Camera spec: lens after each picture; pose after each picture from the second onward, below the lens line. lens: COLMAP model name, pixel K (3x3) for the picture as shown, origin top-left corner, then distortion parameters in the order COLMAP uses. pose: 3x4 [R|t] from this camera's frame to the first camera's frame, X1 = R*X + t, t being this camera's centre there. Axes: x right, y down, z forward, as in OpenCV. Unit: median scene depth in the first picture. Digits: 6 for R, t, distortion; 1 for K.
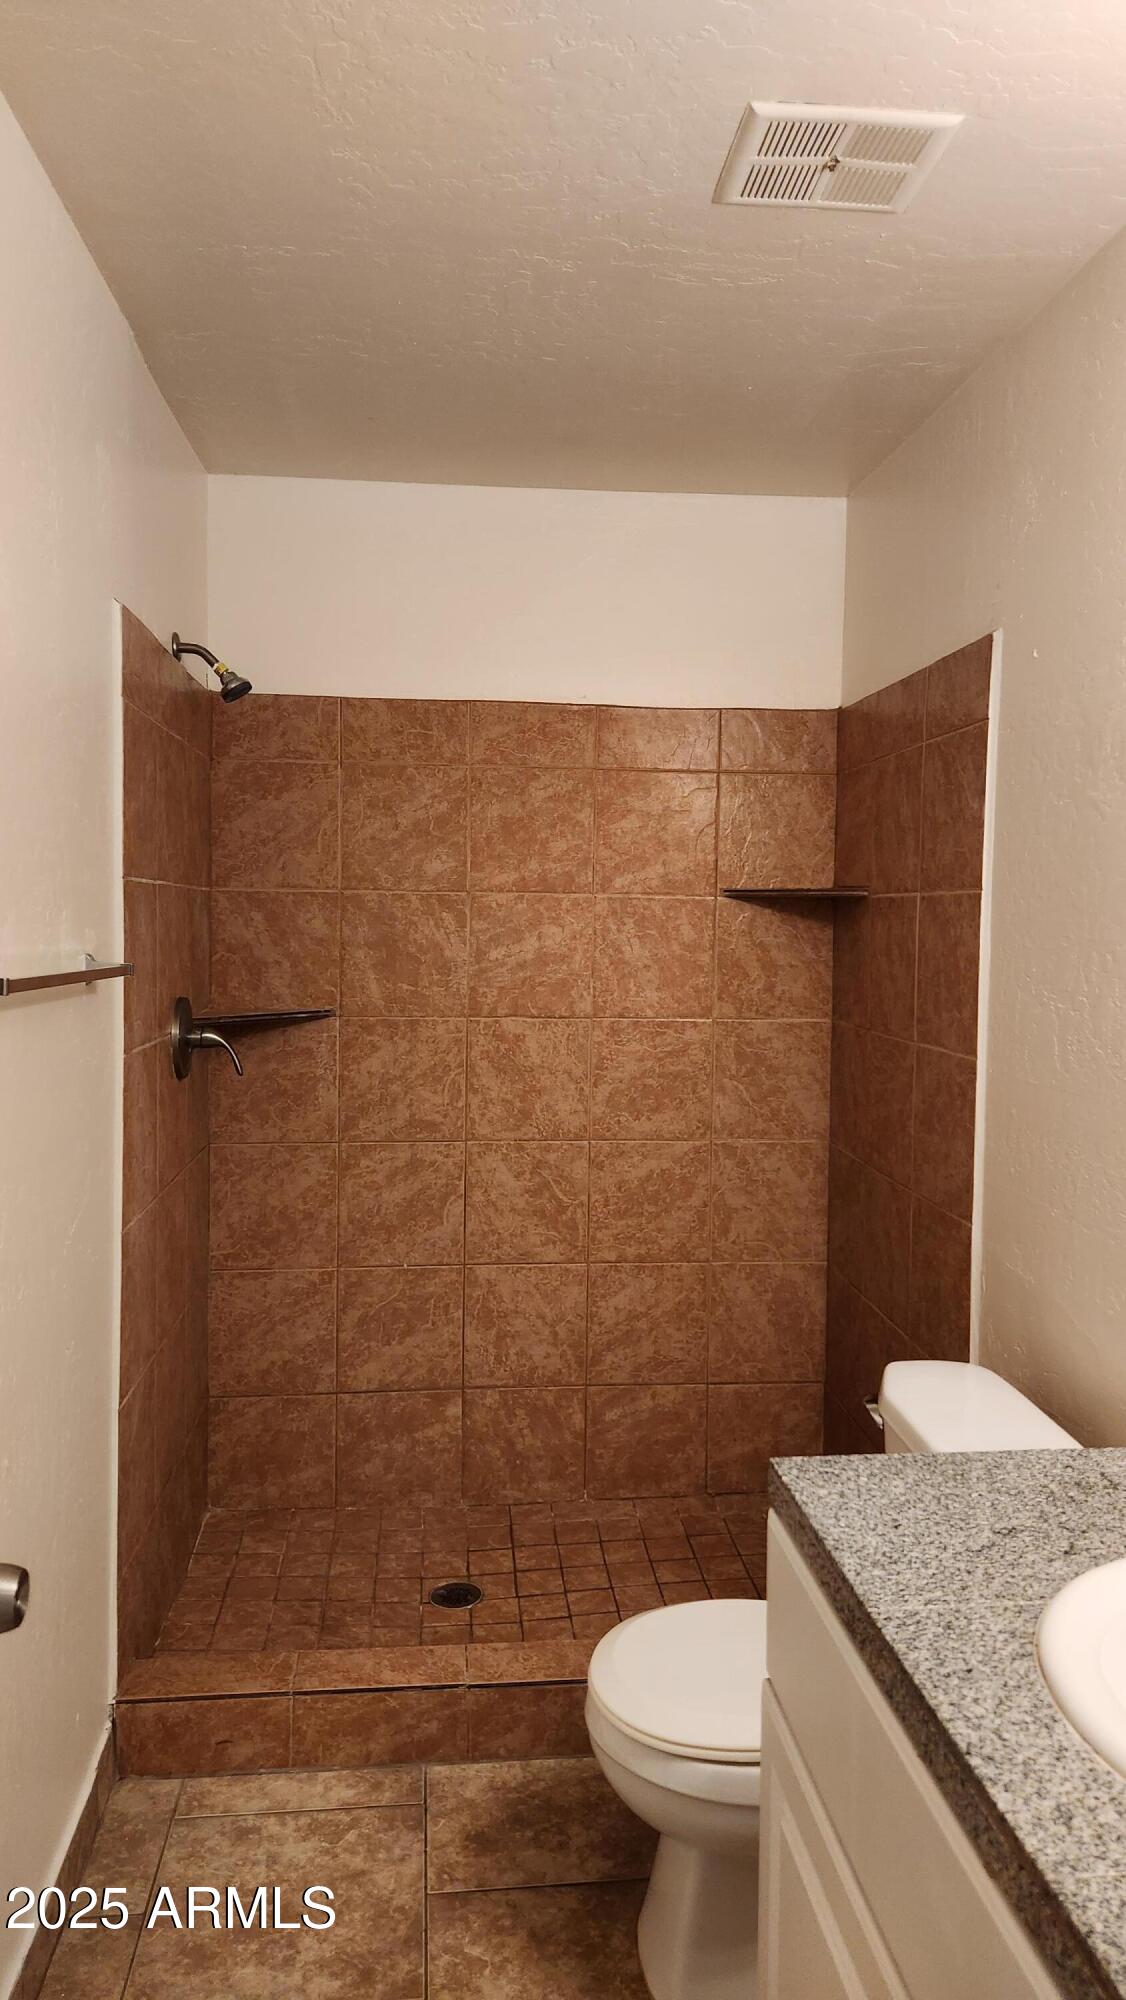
lens RADIAL K [[1322.3, 0, 563.0], [0, 1322.3, 1000.0], [0, 0, 1]] dist [0.072847, -0.056924]
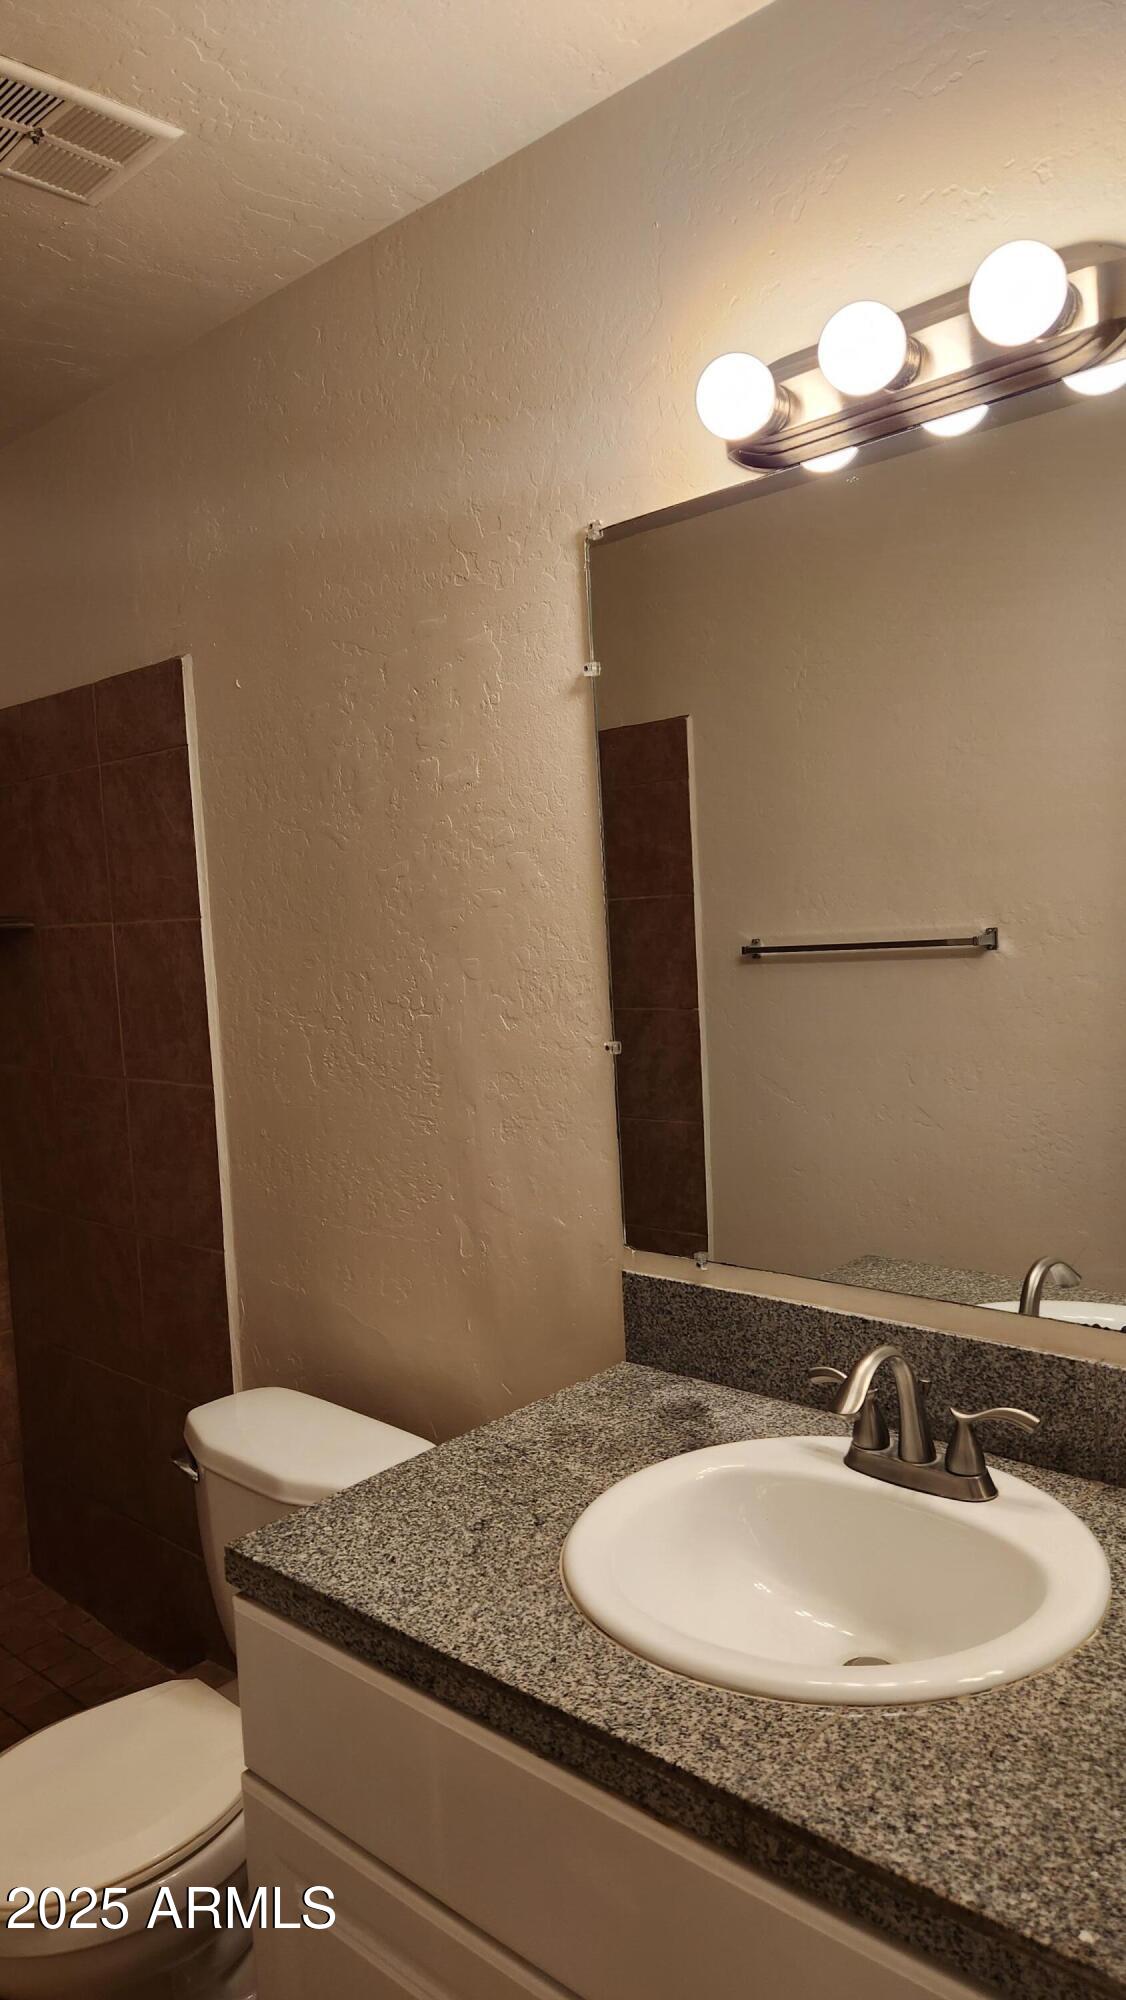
lens RADIAL K [[1339.3, 0, 560.7], [0, 1339.3, 1029.4], [0, 0, 1]] dist [0.063672, -0.054613]
pose [[0.759286, -0.114106, 0.640675, -0.275938], [0.105800, 0.993054, 0.051479, -0.047444], [-0.642099, 0.028696, 0.766084, 0.128550]]
